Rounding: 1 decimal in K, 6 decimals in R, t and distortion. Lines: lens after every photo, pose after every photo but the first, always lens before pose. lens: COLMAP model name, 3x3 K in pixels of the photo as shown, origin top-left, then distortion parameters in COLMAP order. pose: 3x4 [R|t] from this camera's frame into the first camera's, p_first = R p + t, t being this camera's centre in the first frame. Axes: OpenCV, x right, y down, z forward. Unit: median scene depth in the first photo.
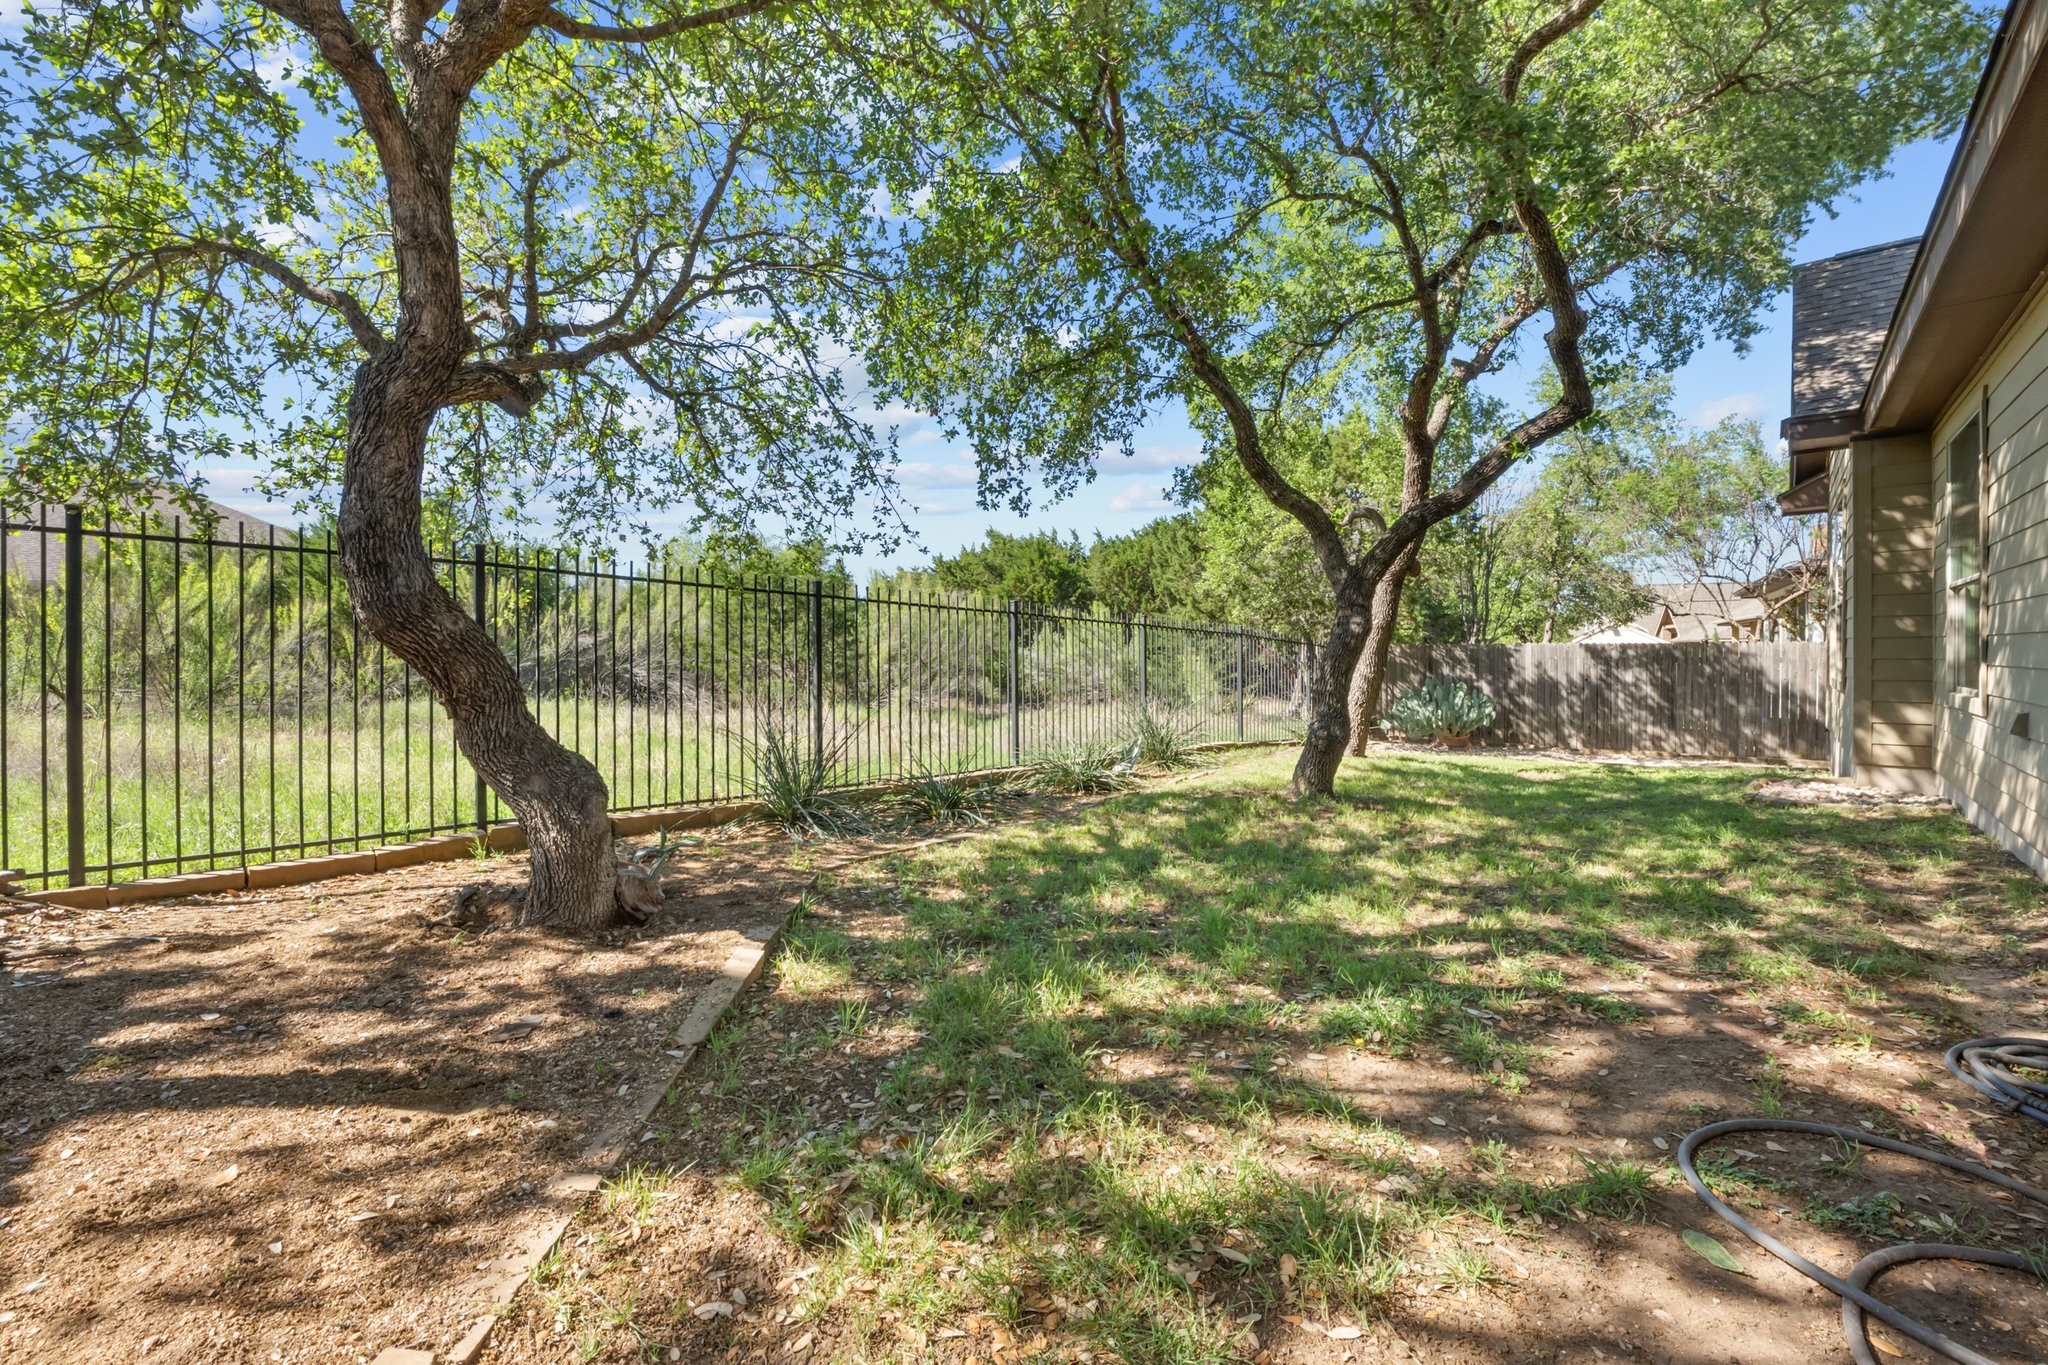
lens RADIAL K [[824.9, 0, 1019.2], [0, 824.9, 661.9], [0, 0, 1]] dist [-0.012111, 0.000895]
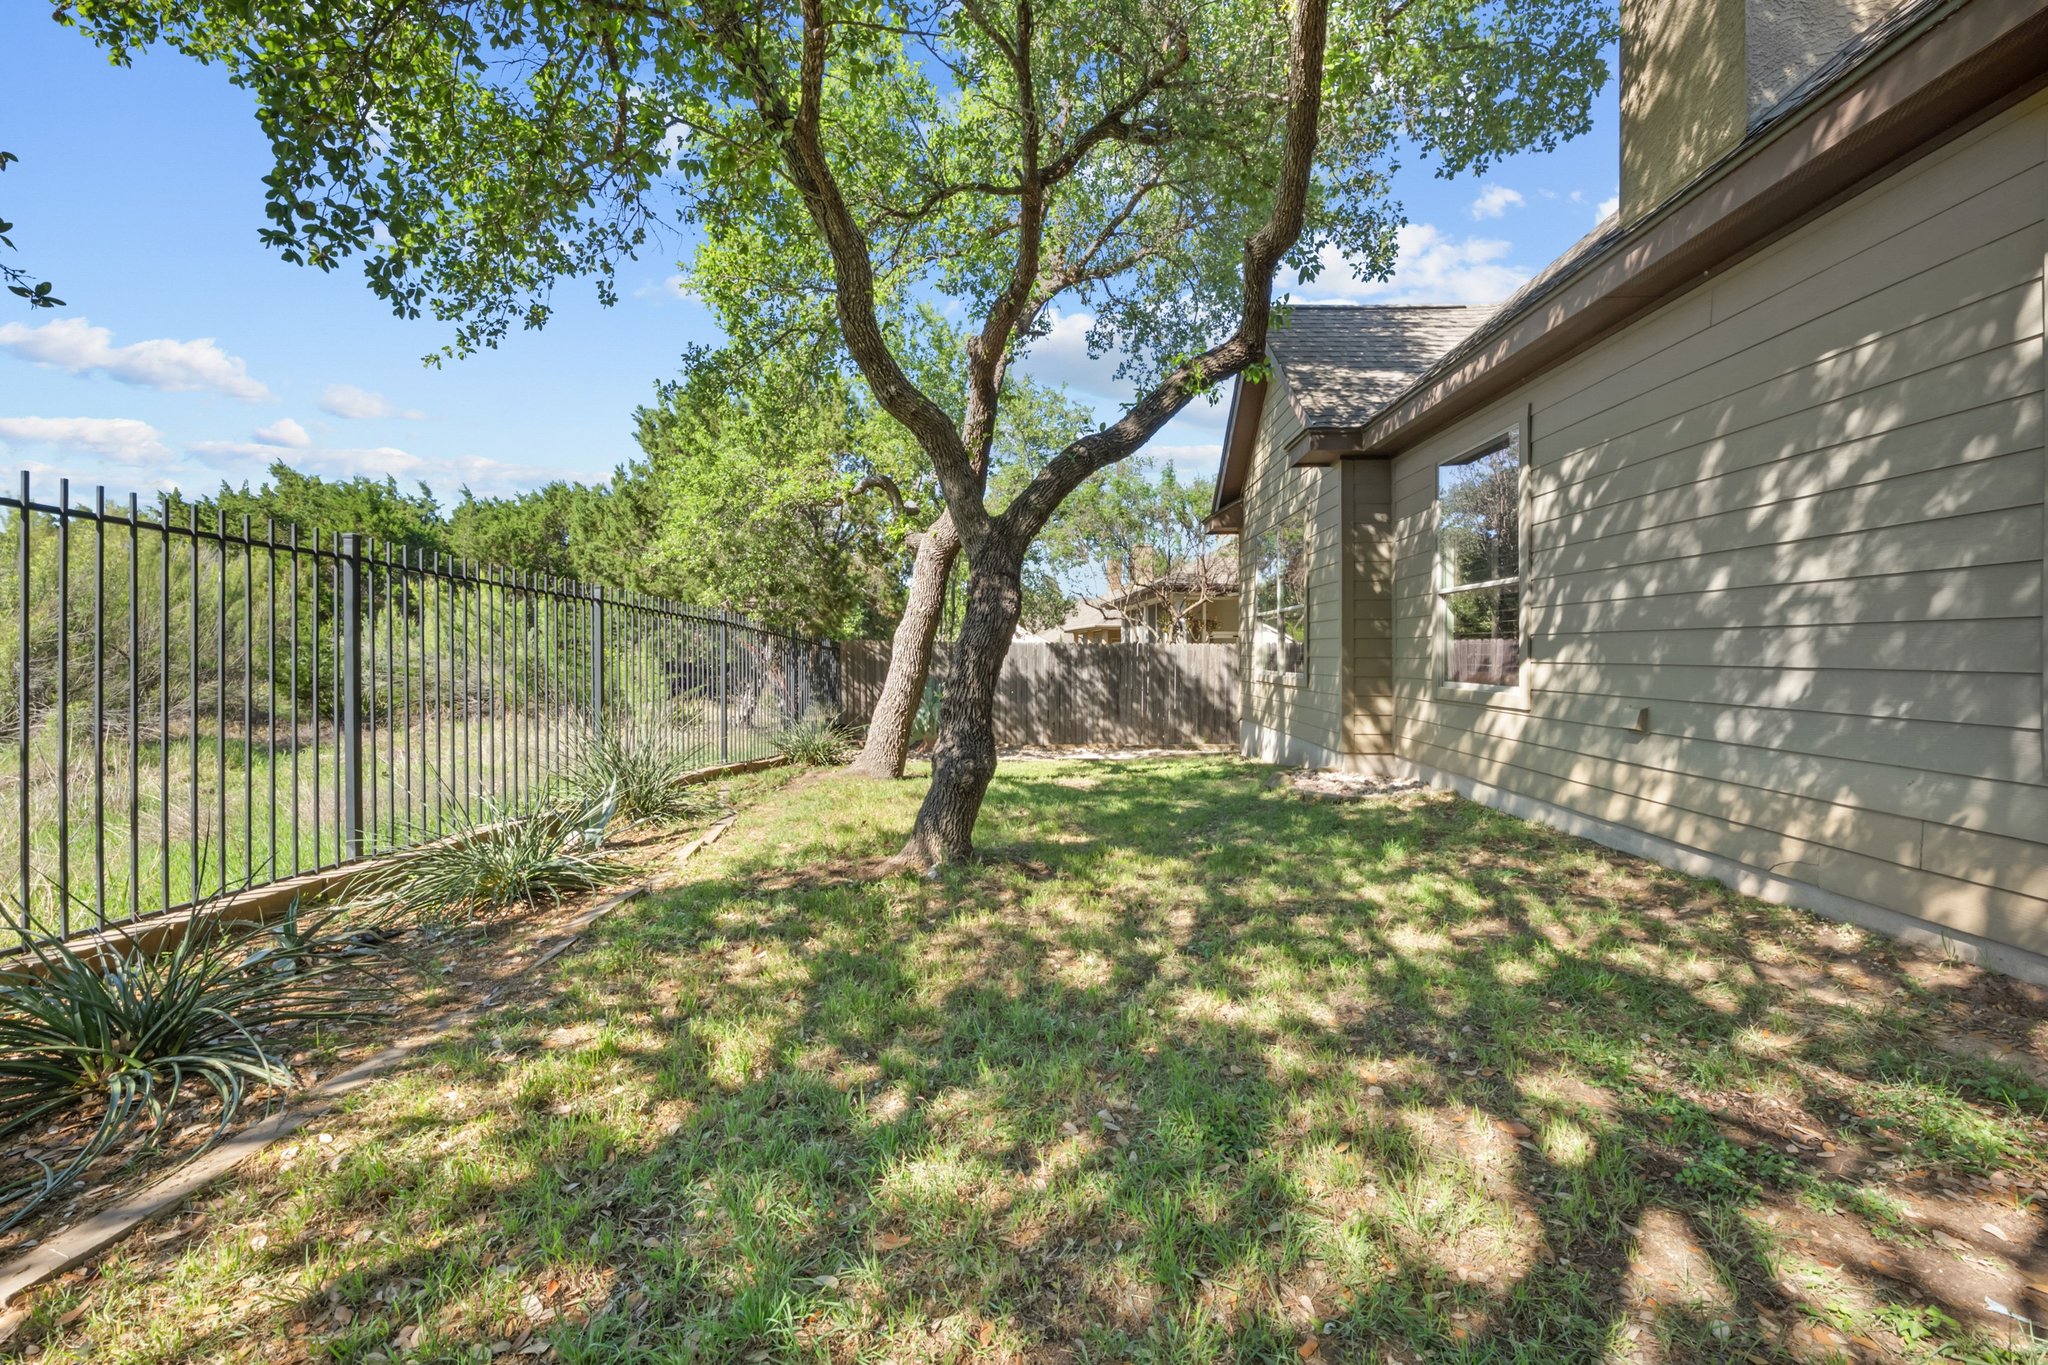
lens RADIAL K [[824.9, 0, 1019.2], [0, 824.9, 661.9], [0, 0, 1]] dist [-0.012111, 0.000895]
pose [[0.762404, 0.001785, 0.647099, -0.014175], [-0.002295, 0.999997, -0.000054, 0.002402], [-0.647097, -0.001444, 0.762406, 0.249148]]
